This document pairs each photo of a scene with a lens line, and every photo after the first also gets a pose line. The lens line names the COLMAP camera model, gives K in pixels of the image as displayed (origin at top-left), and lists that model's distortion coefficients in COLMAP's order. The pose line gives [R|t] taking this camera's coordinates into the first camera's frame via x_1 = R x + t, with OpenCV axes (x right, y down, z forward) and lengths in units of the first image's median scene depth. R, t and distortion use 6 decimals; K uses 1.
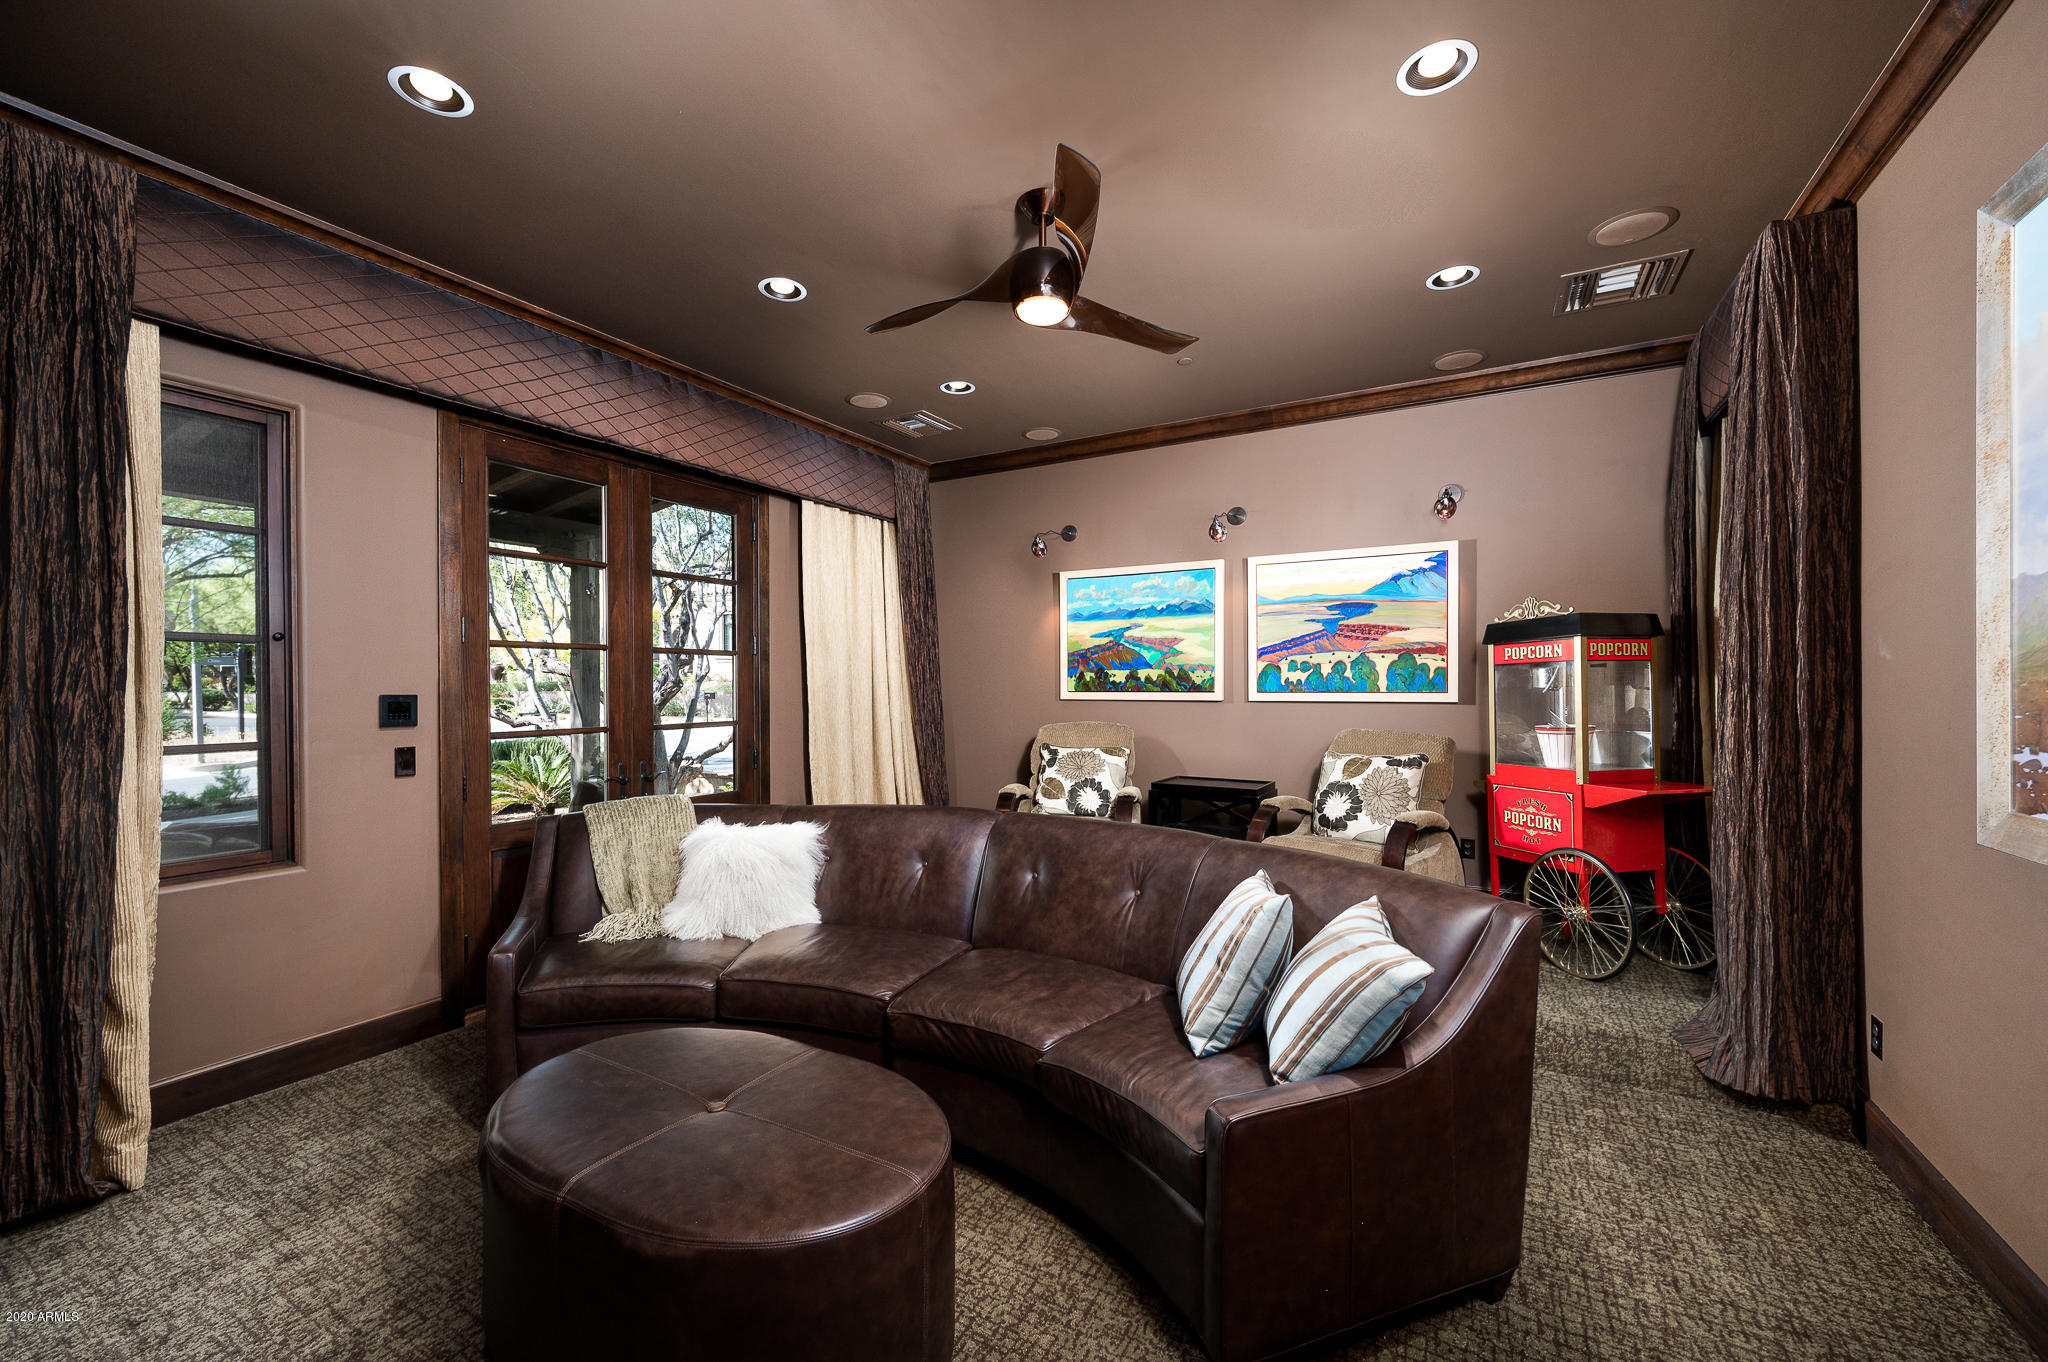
lens RADIAL K [[826.9, 0, 1027.2], [0, 826.9, 686.9], [0, 0, 1]] dist [-0.000578, -0.000023]
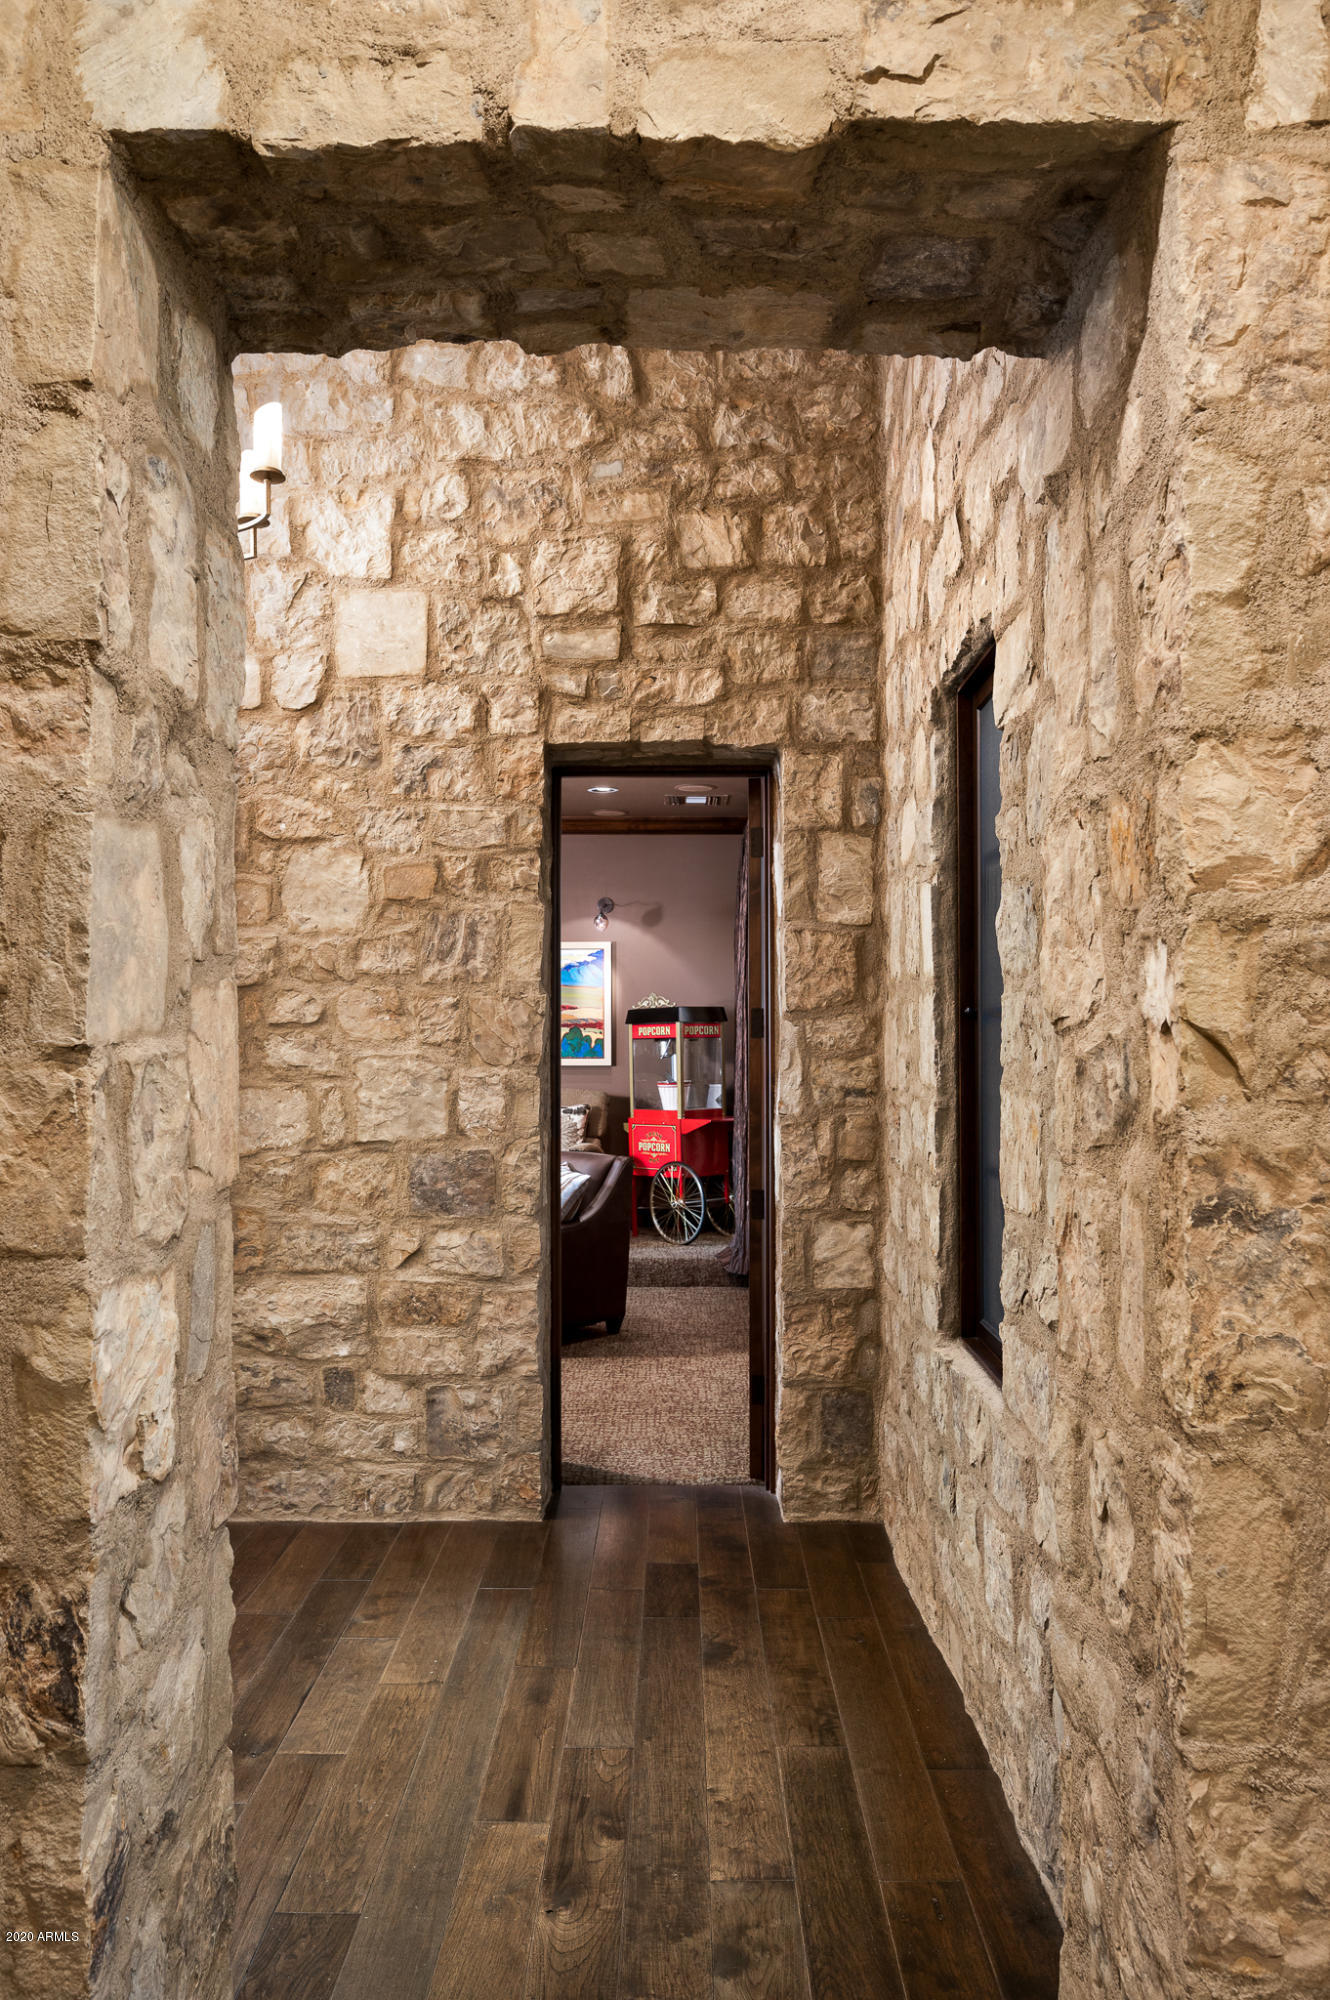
lens RADIAL K [[1444.9, 0, 664.7], [0, 1444.9, 1007.0], [0, 0, 1]] dist [-0.000157, -0.000002]
pose [[0.879041, 0.004335, 0.476726, -0.564284], [0.002991, 0.999889, -0.014608, -0.046427], [-0.476736, 0.014267, 0.878931, -1.199461]]
